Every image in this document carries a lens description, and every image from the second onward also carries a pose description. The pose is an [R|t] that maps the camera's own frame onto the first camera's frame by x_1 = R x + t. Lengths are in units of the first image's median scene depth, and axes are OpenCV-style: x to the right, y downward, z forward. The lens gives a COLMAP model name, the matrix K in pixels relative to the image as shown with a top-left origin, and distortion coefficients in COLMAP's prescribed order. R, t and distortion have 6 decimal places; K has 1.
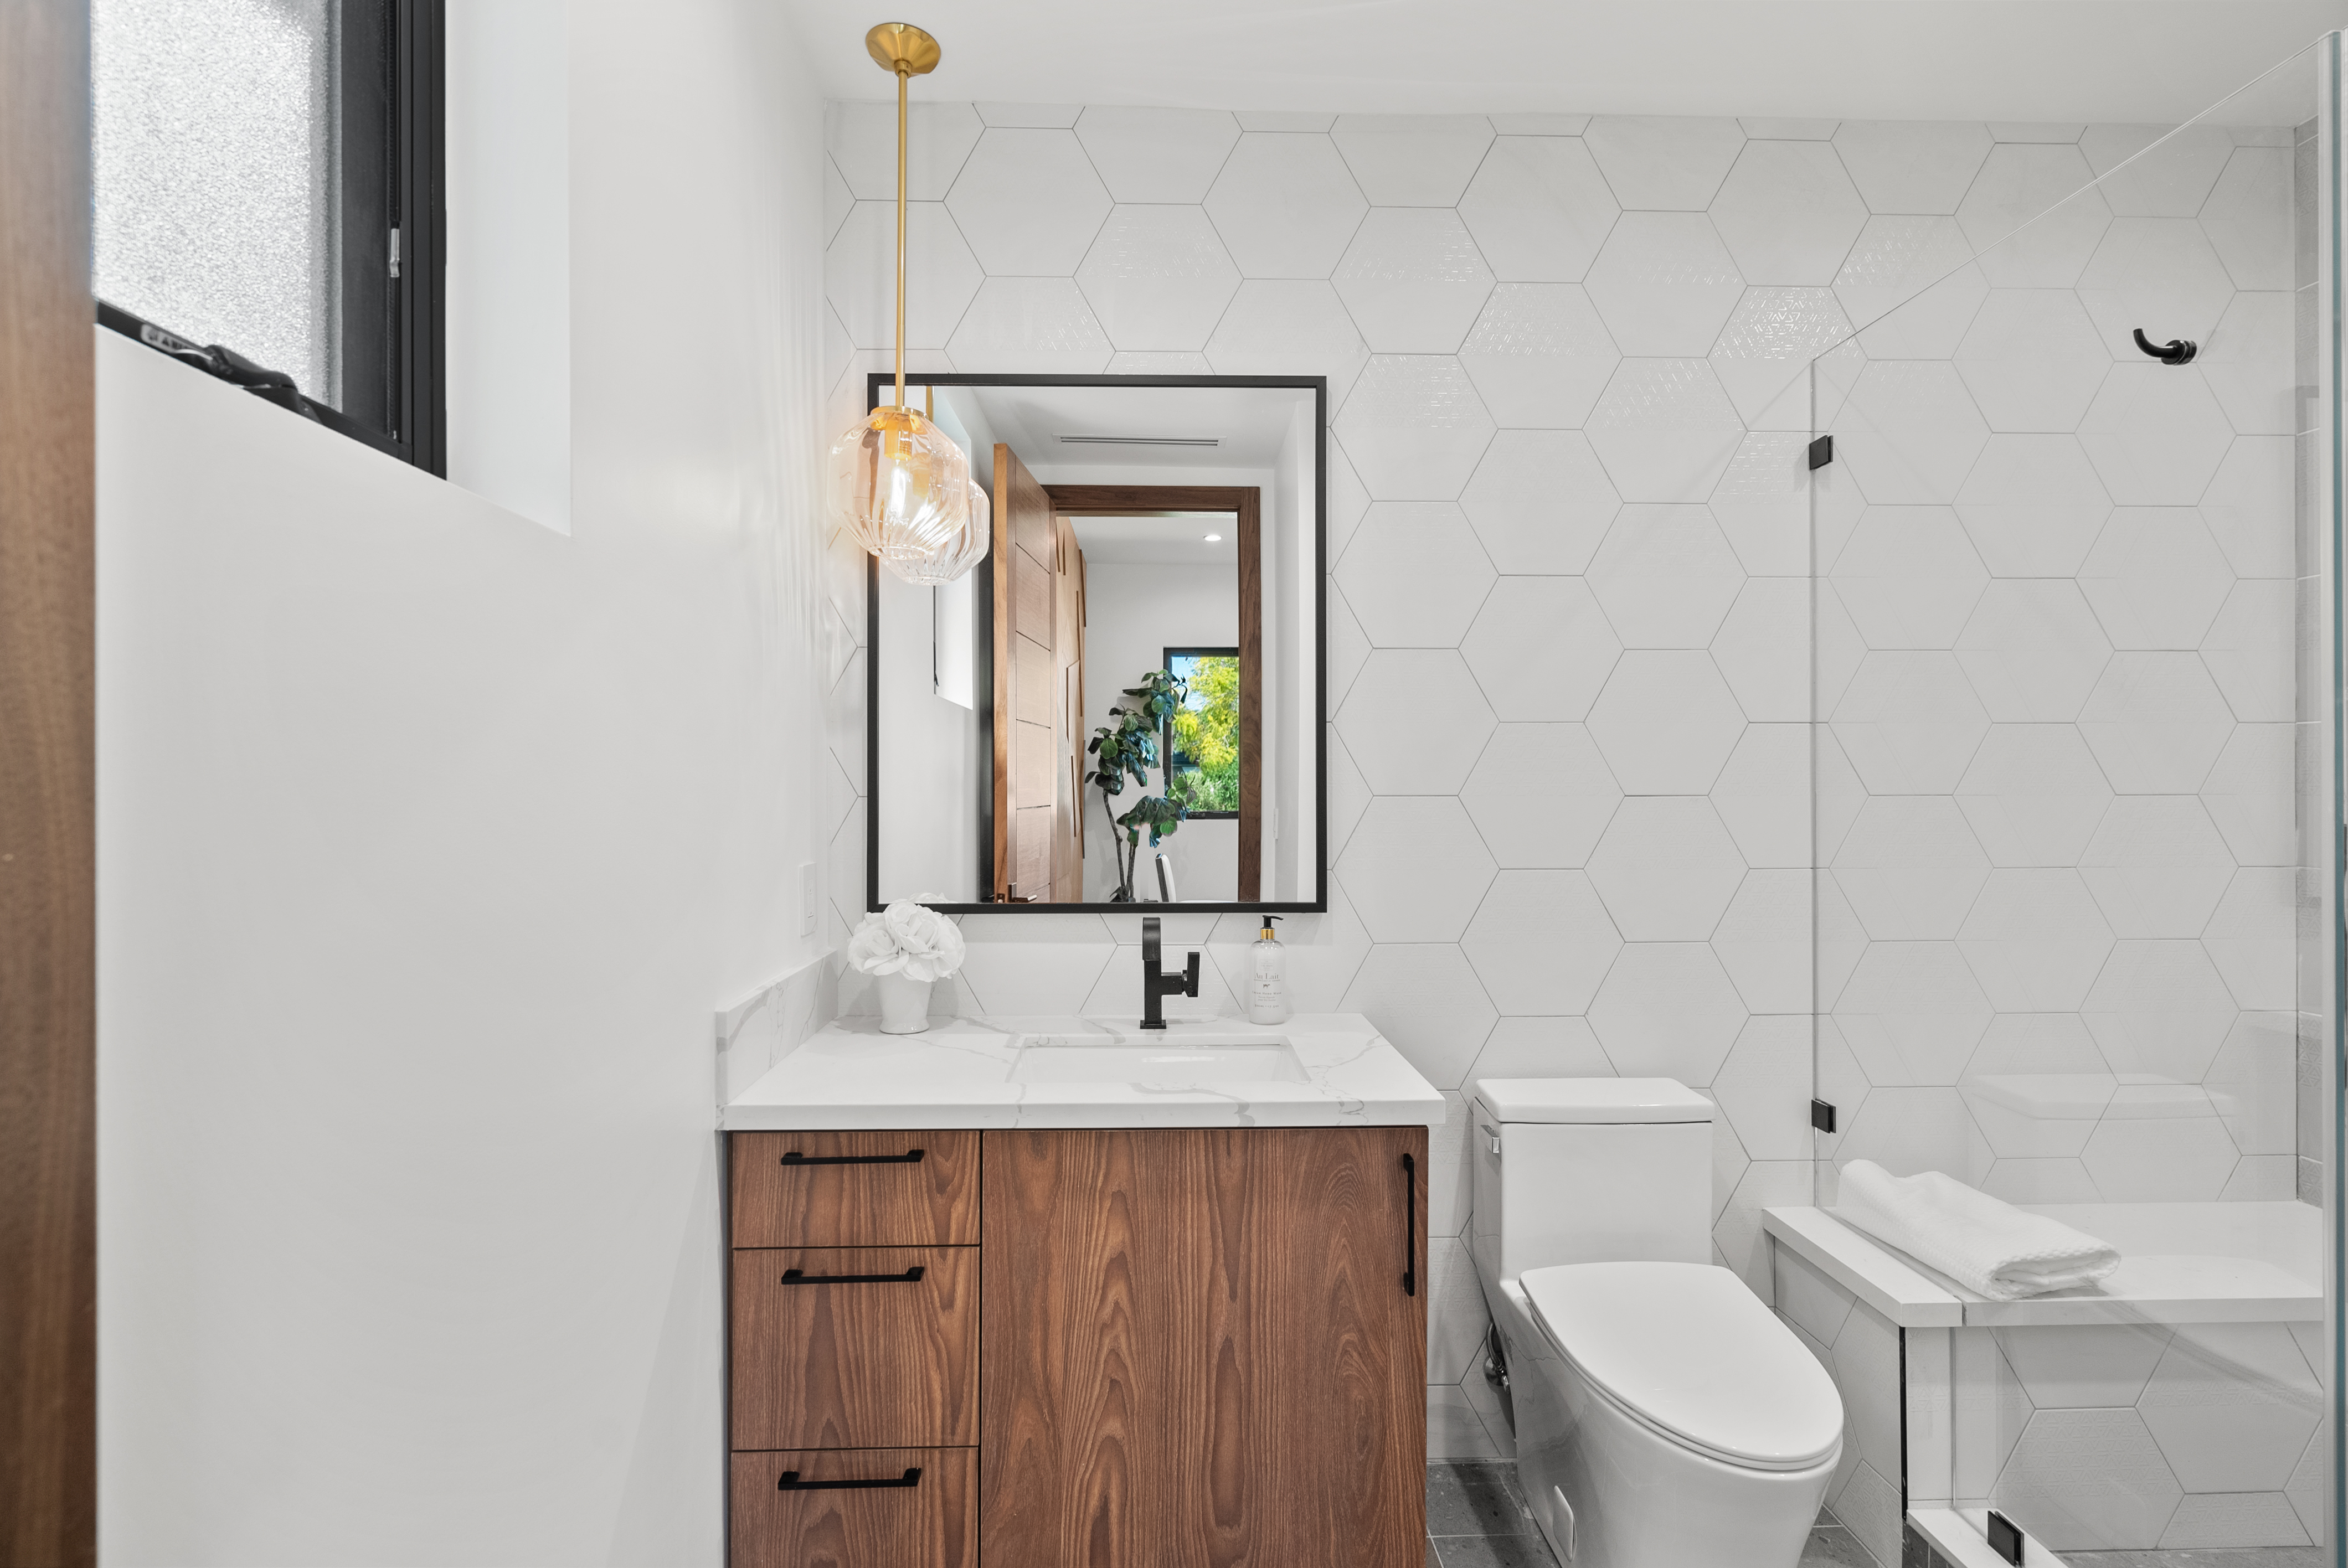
lens RADIAL K [[1131.4, 0, 1169.8], [0, 1131.4, 763.0], [0, 0, 1]] dist [0.003749, 0.001389]
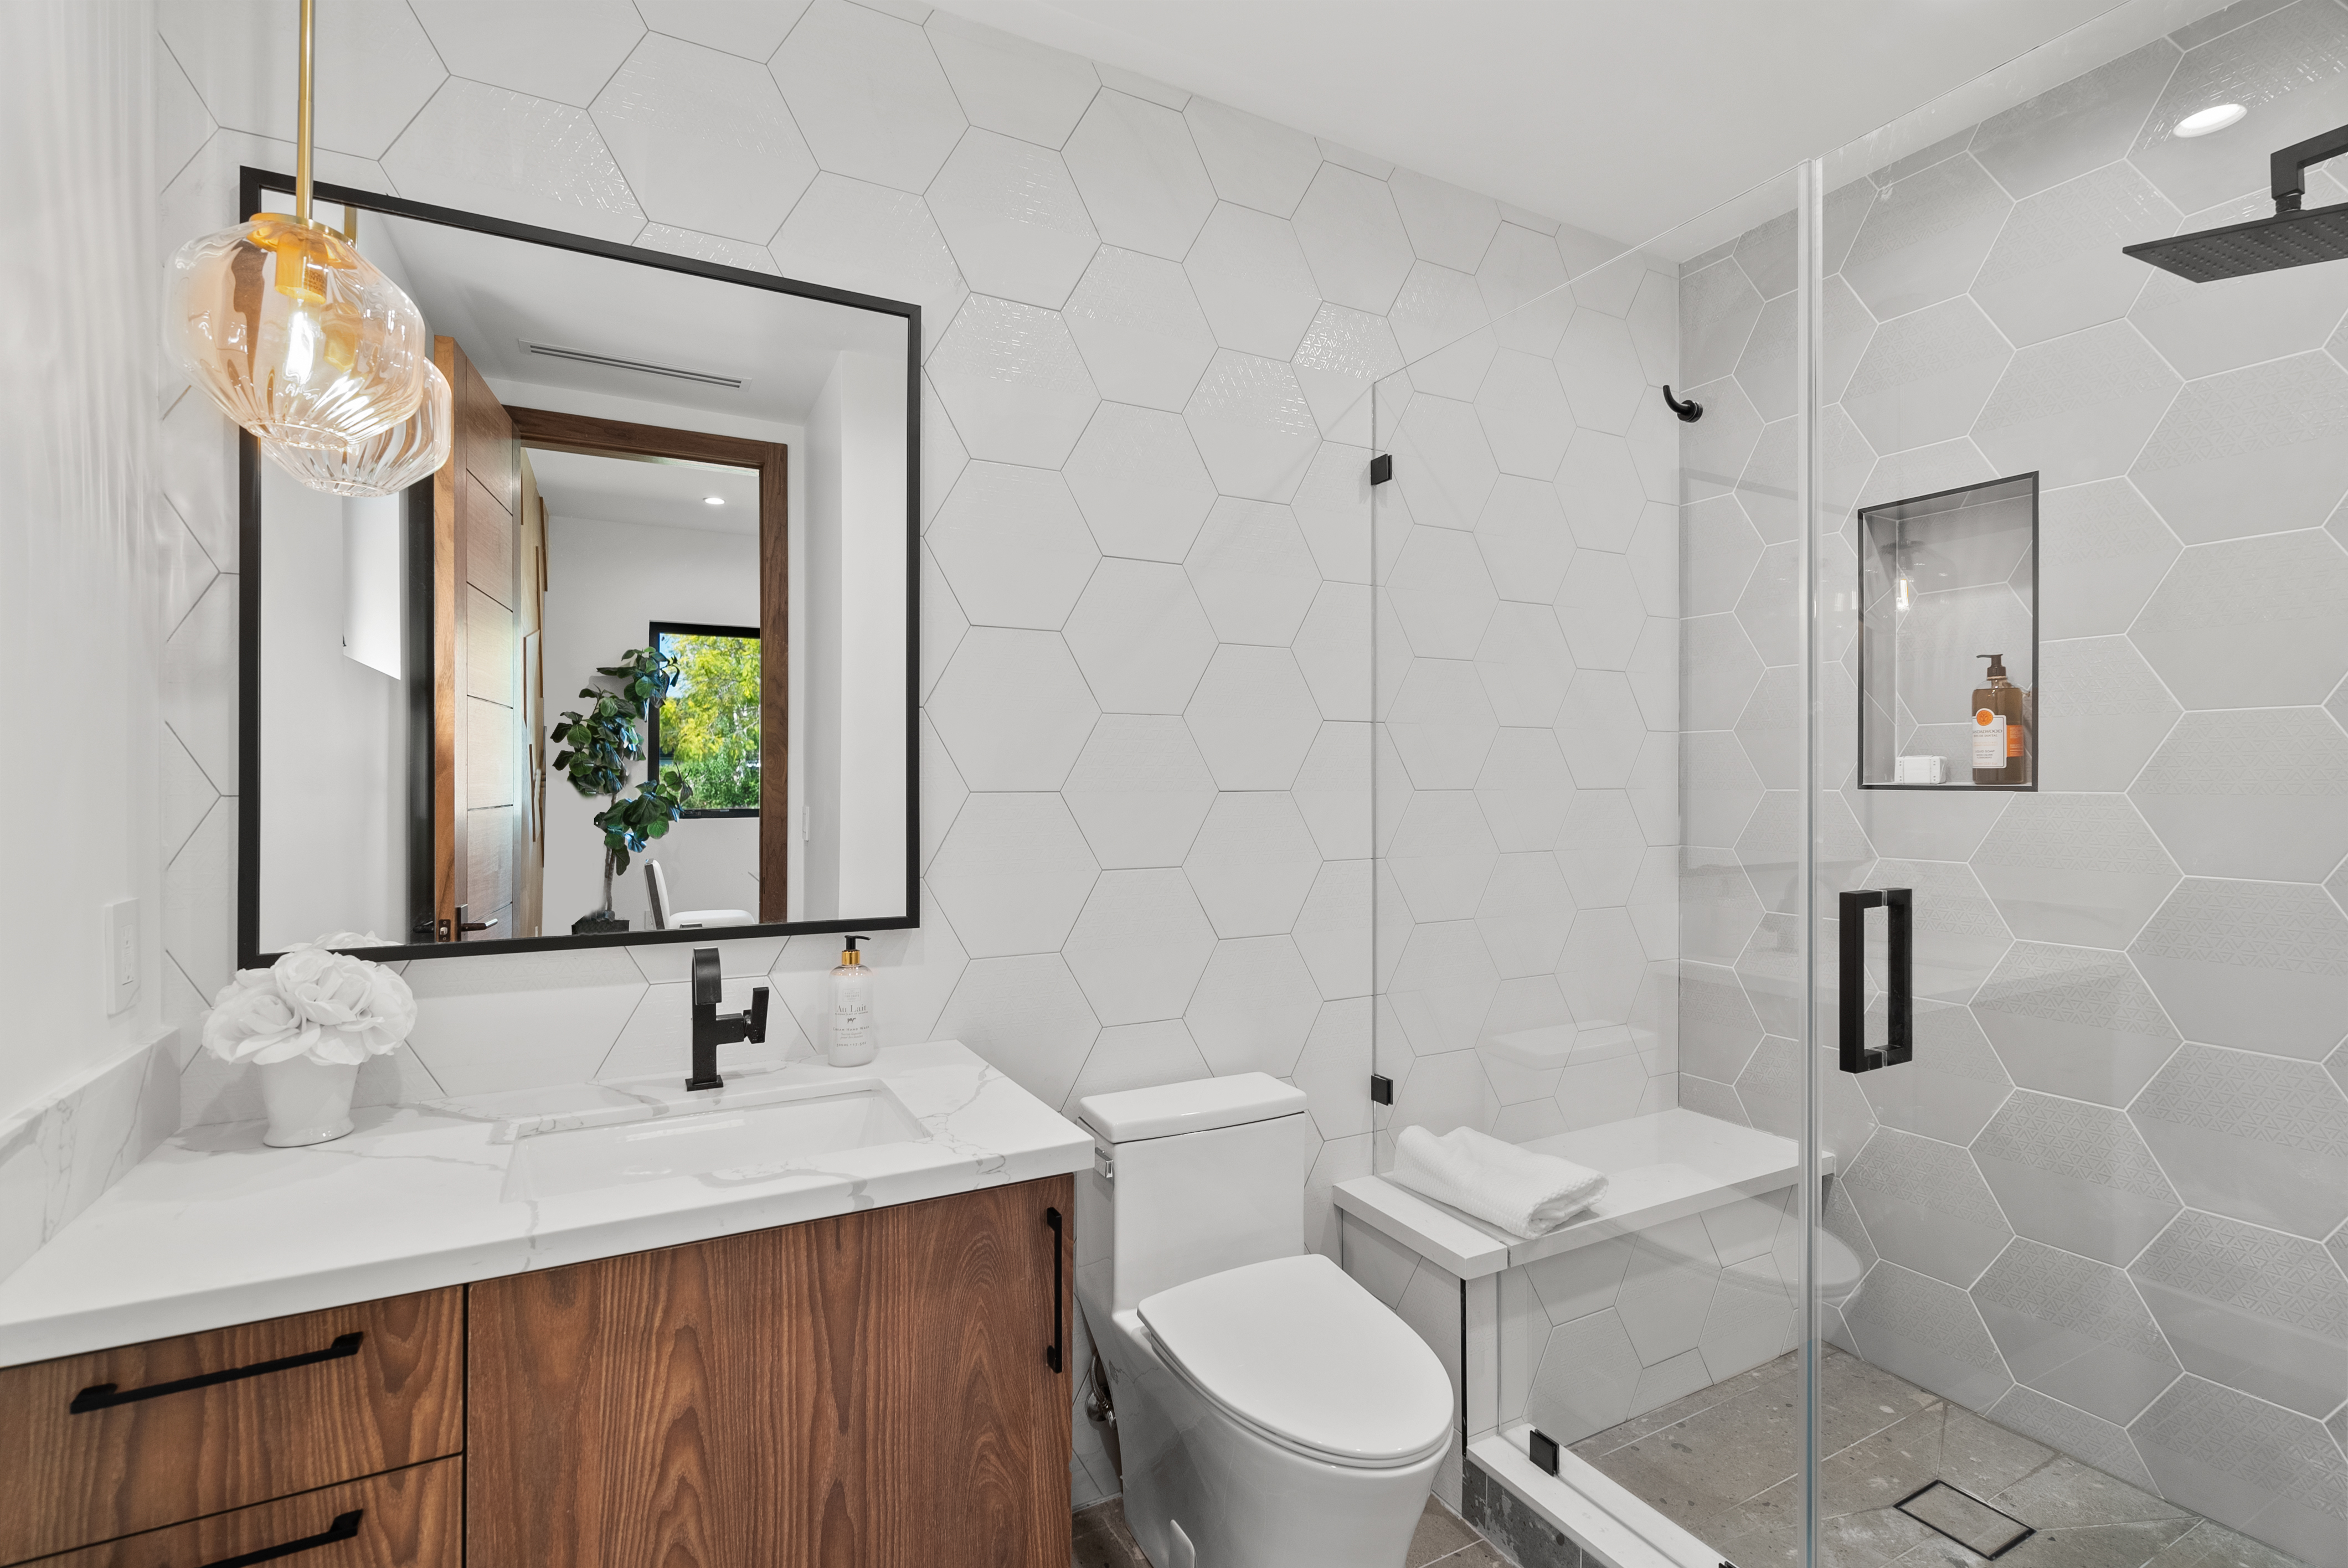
lens RADIAL K [[1079.2, 0, 1161.7], [0, 1079.2, 769.4], [0, 0, 1]] dist [-0.000588, 0.001076]
pose [[0.891156, 0.005988, 0.453657, -0.074445], [-0.010304, 0.999922, 0.007043, 0.004139], [-0.453580, -0.010950, 0.891149, 0.192913]]
